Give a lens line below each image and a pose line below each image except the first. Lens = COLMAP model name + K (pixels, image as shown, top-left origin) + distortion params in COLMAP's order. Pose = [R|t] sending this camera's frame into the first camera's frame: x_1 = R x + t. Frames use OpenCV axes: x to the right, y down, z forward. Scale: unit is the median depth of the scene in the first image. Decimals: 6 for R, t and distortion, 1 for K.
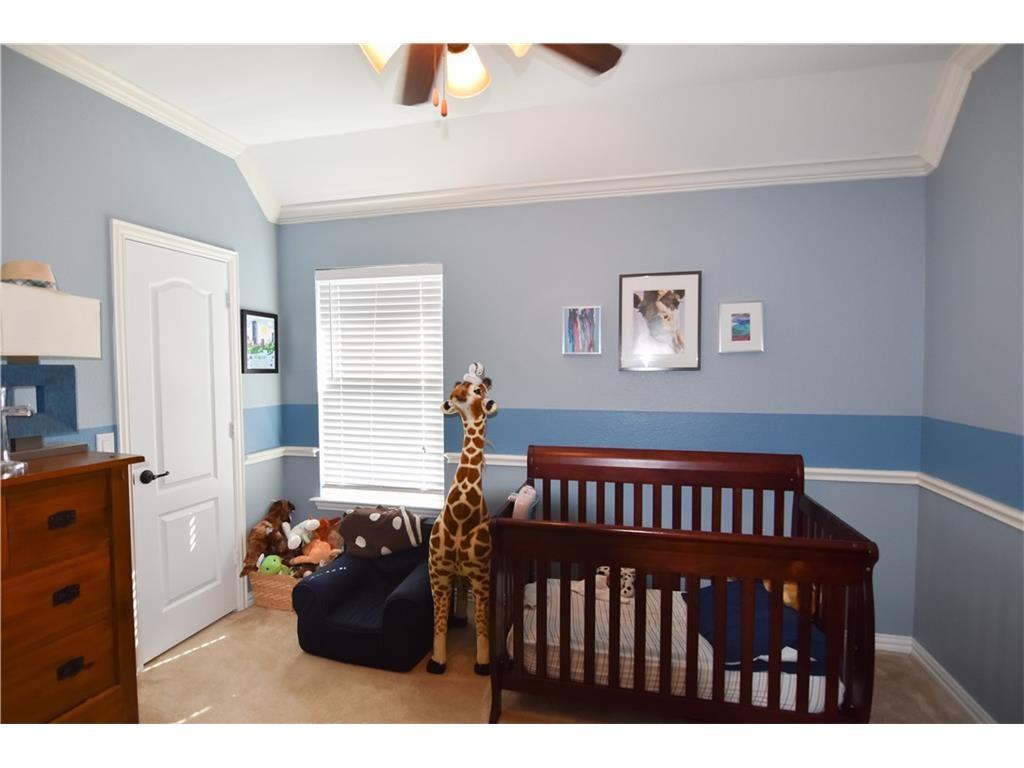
lens RADIAL K [[521.0, 0, 508.2], [0, 521.0, 387.5], [0, 0, 1]] dist [-0.001748, -0.003780]
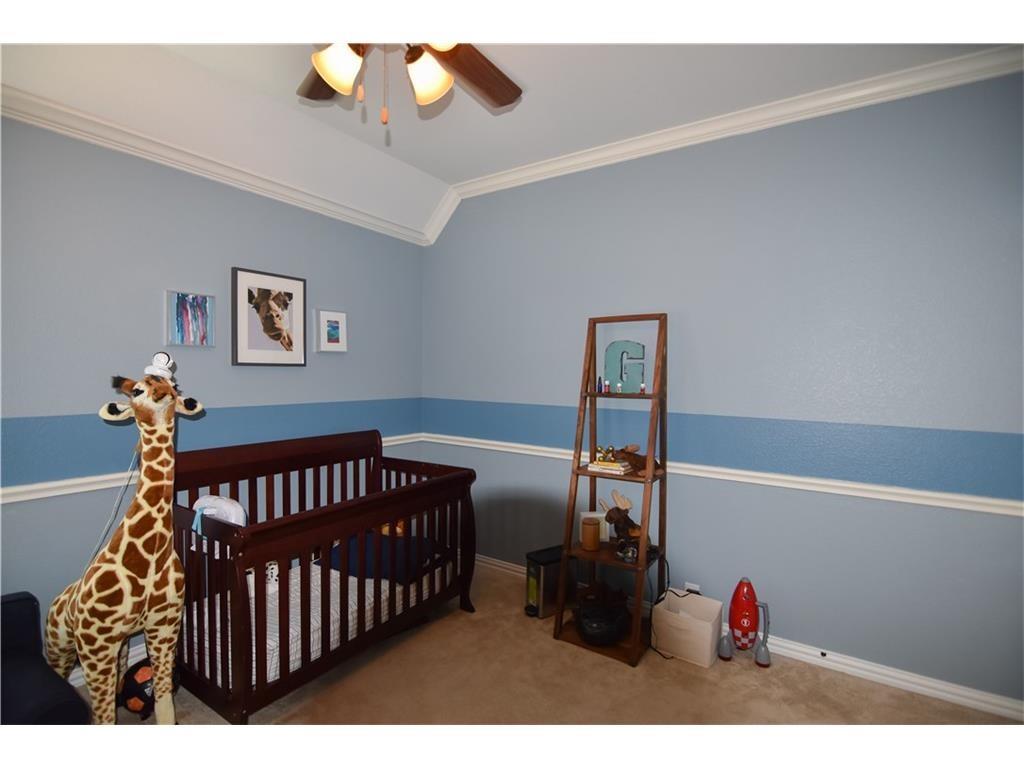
lens RADIAL K [[521.0, 0, 507.5], [0, 521.0, 385.2], [0, 0, 1]] dist [-0.001748, -0.003780]
pose [[0.320327, -0.018316, 0.947130, -0.623157], [0.023220, 0.999664, 0.011479, 0.005387], [-0.947022, 0.018315, 0.320645, 0.239848]]
